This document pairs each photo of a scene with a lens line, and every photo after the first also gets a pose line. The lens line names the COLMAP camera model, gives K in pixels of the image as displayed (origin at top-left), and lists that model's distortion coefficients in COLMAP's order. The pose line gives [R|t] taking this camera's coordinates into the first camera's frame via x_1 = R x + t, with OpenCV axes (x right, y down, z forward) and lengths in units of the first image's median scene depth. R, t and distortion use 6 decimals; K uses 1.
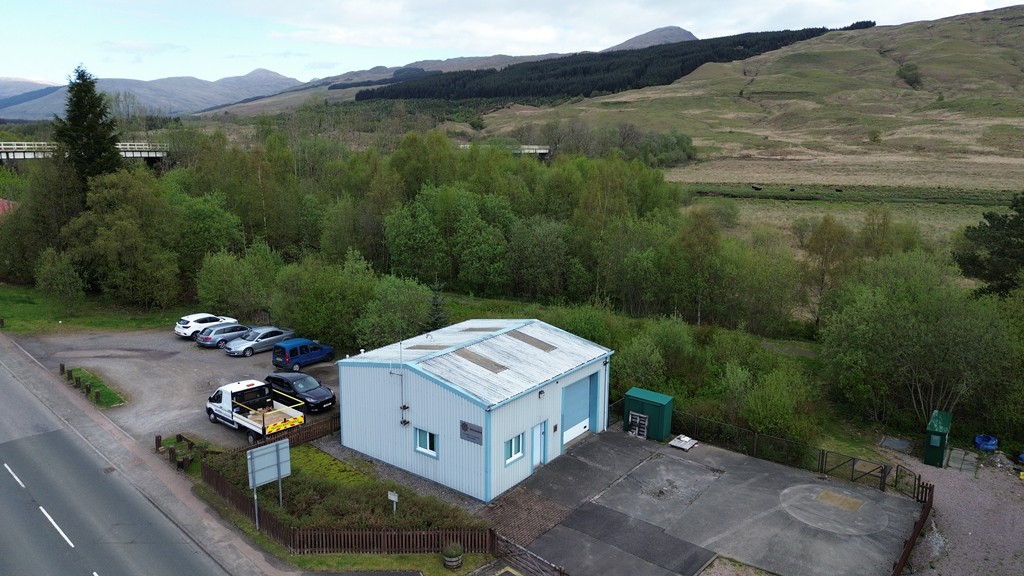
lens RADIAL K [[723.8, 0, 511.3], [0, 723.8, 281.0], [0, 0, 1]] dist [0.069147, -0.062823]
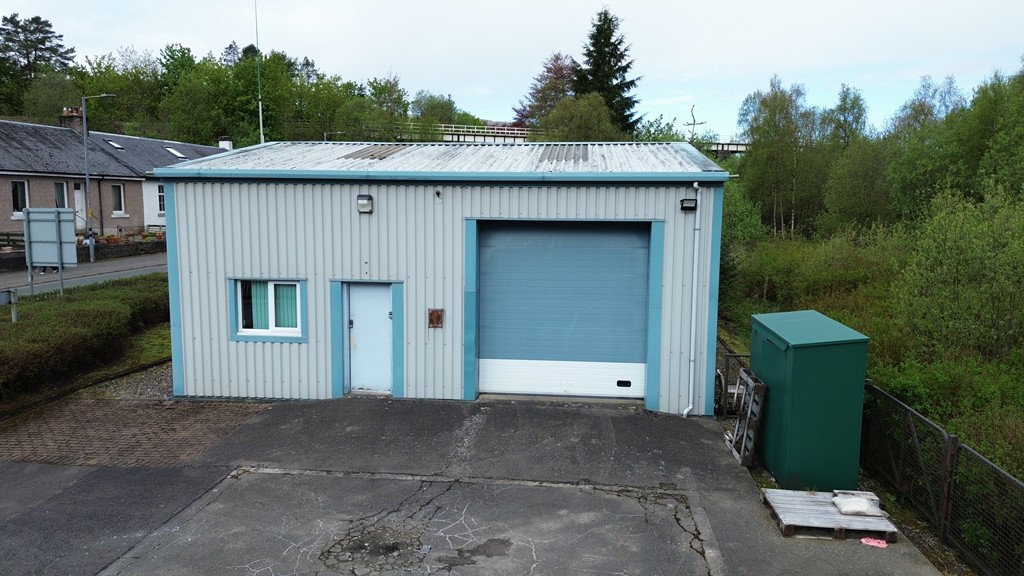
lens RADIAL K [[723.8, 0, 510.7], [0, 723.8, 287.6], [0, 0, 1]] dist [0.069147, -0.062823]
pose [[0.520889, 0.097430, -0.848046, 0.377854], [-0.176309, 0.984323, 0.004793, 0.165506], [0.835218, 0.147022, 0.529901, 0.768426]]
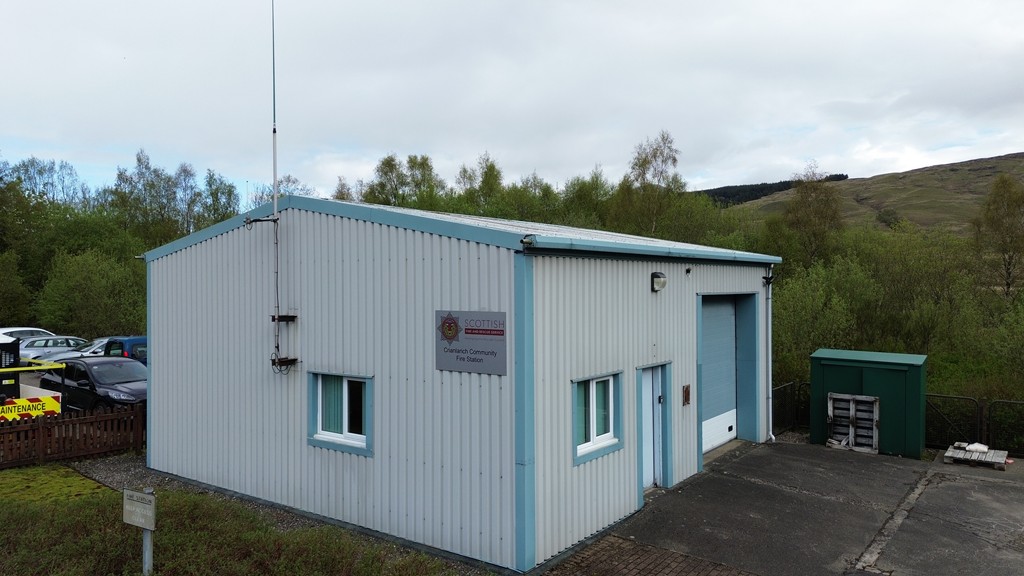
lens RADIAL K [[723.8, 0, 510.5], [0, 723.8, 283.5], [0, 0, 1]] dist [0.069147, -0.062823]
pose [[0.999861, -0.011631, 0.011918, -0.033923], [0.013801, 0.979268, -0.202097, 0.206220], [-0.009320, 0.202234, 0.979293, 0.567039]]
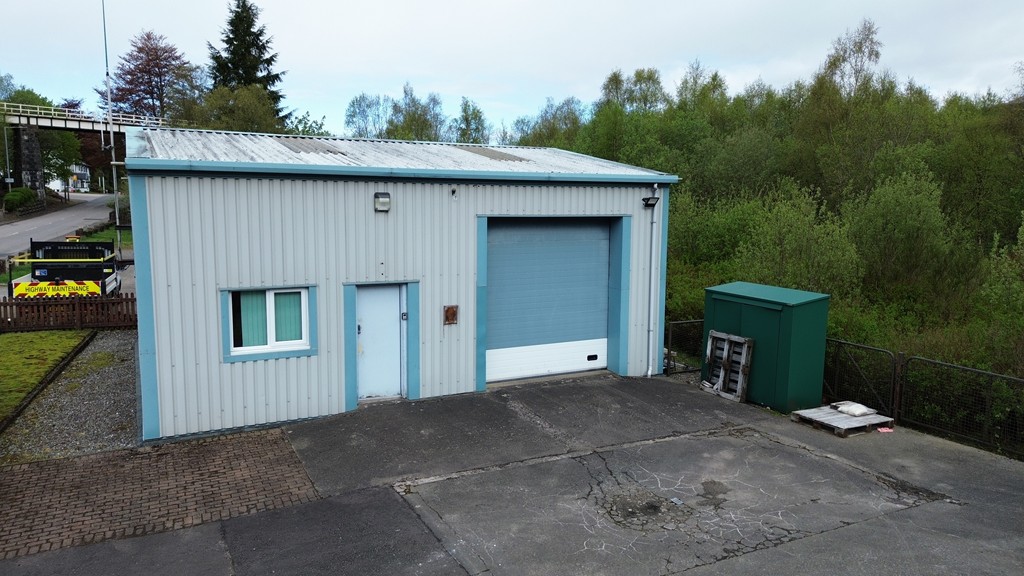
lens RADIAL K [[723.8, 0, 511.4], [0, 723.8, 285.3], [0, 0, 1]] dist [0.069147, -0.062823]
pose [[0.902937, 0.046639, -0.427234, 0.238012], [-0.086080, 0.993576, -0.073462, 0.197951], [0.421063, 0.103108, 0.901152, 0.614340]]
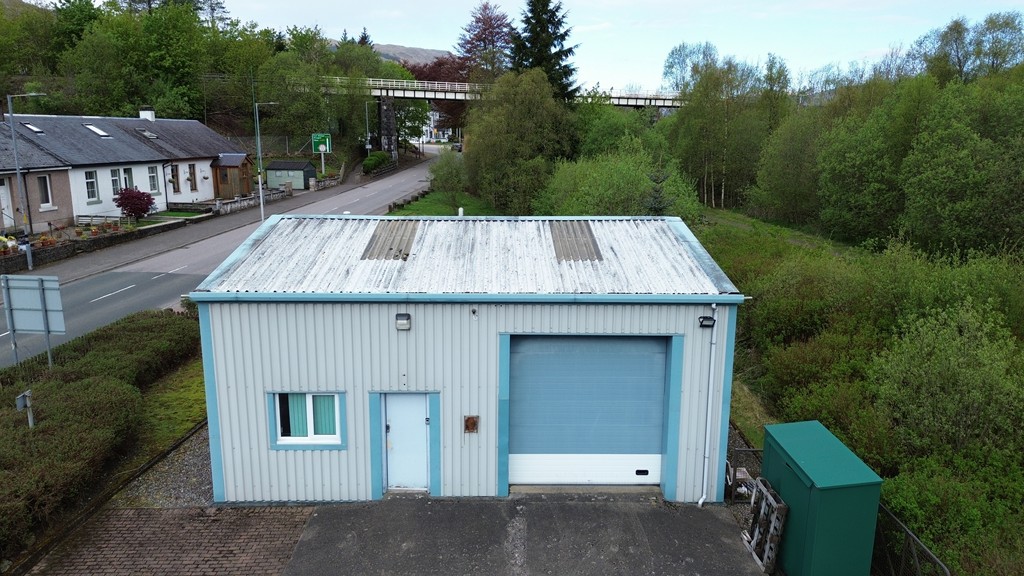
lens RADIAL K [[723.8, 0, 510.6], [0, 723.8, 285.9], [0, 0, 1]] dist [0.069147, -0.062823]
pose [[0.613564, 0.159164, -0.773438, 0.353155], [-0.160284, 0.984188, 0.075381, 0.084822], [0.773206, 0.077718, 0.629374, 0.699109]]
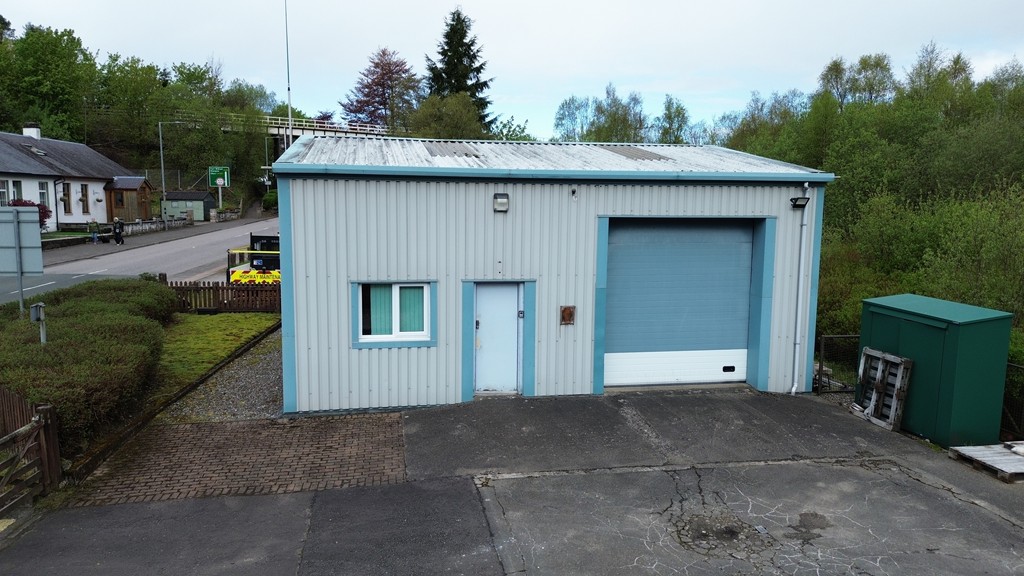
lens RADIAL K [[723.8, 0, 511.3], [0, 723.8, 285.3], [0, 0, 1]] dist [0.069147, -0.062823]
pose [[0.741158, 0.077078, -0.666891, 0.275578], [-0.139751, 0.989339, -0.040968, 0.192622], [0.656623, 0.123563, 0.744028, 0.639653]]
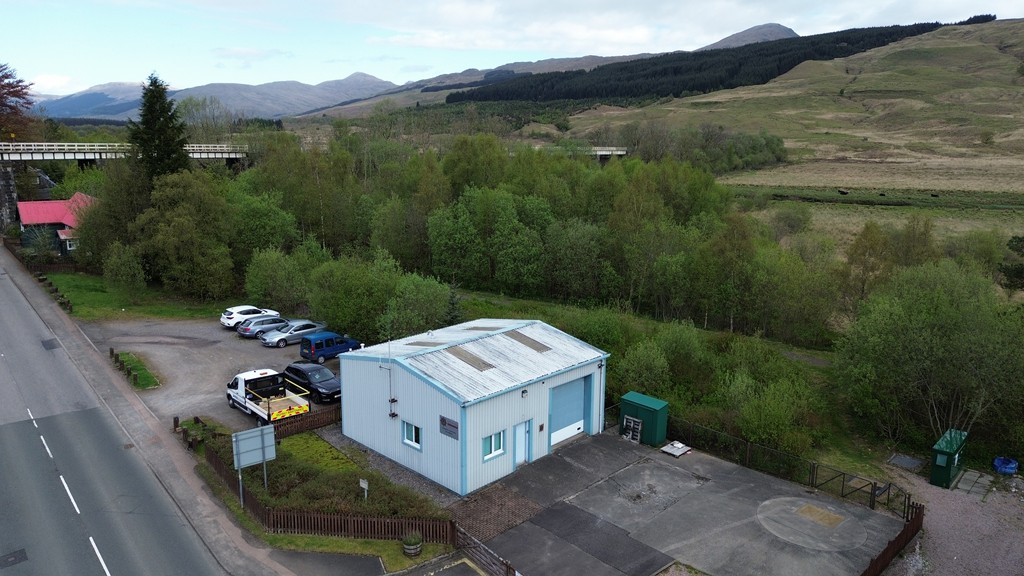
lens RADIAL K [[723.8, 0, 511.0], [0, 723.8, 281.0], [0, 0, 1]] dist [0.069147, -0.062823]
pose [[0.992779, 0.024610, -0.117410, 0.123258], [-0.024803, 0.999692, -0.000185, -0.001169], [0.117369, 0.003096, 0.993084, -0.013097]]
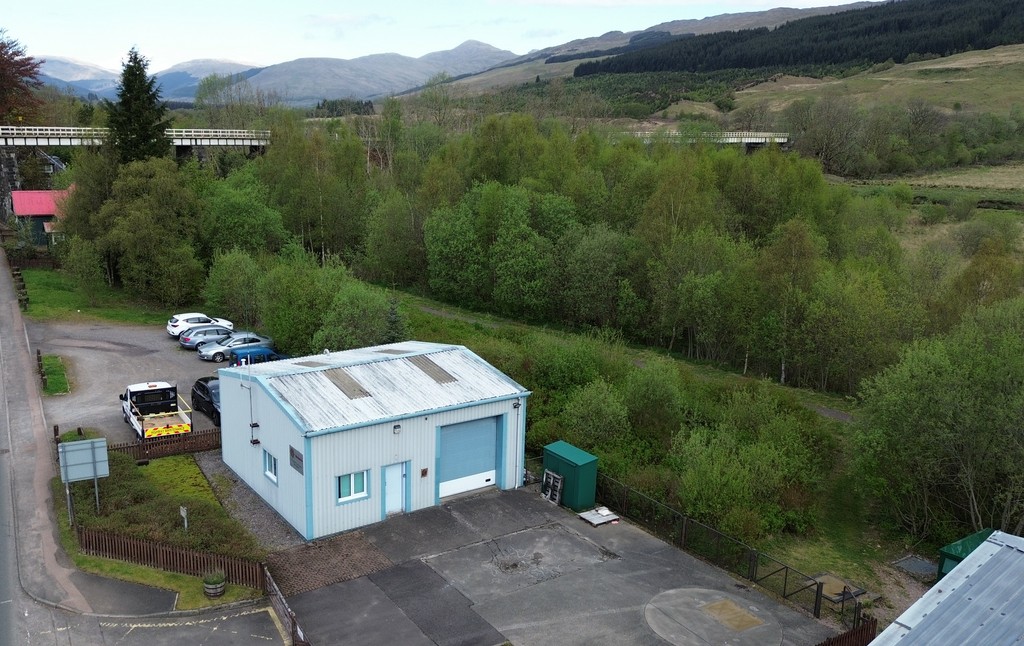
lens RADIAL K [[905.2, 0, 421.3], [0, 905.2, 341.1], [0, 0, 1]] dist [0.075719, -0.067731]
pose [[0.931657, 0.086507, -0.352891, 0.385166], [-0.072304, 0.995960, 0.053259, -0.004150], [0.356073, -0.024104, 0.934147, 0.021358]]
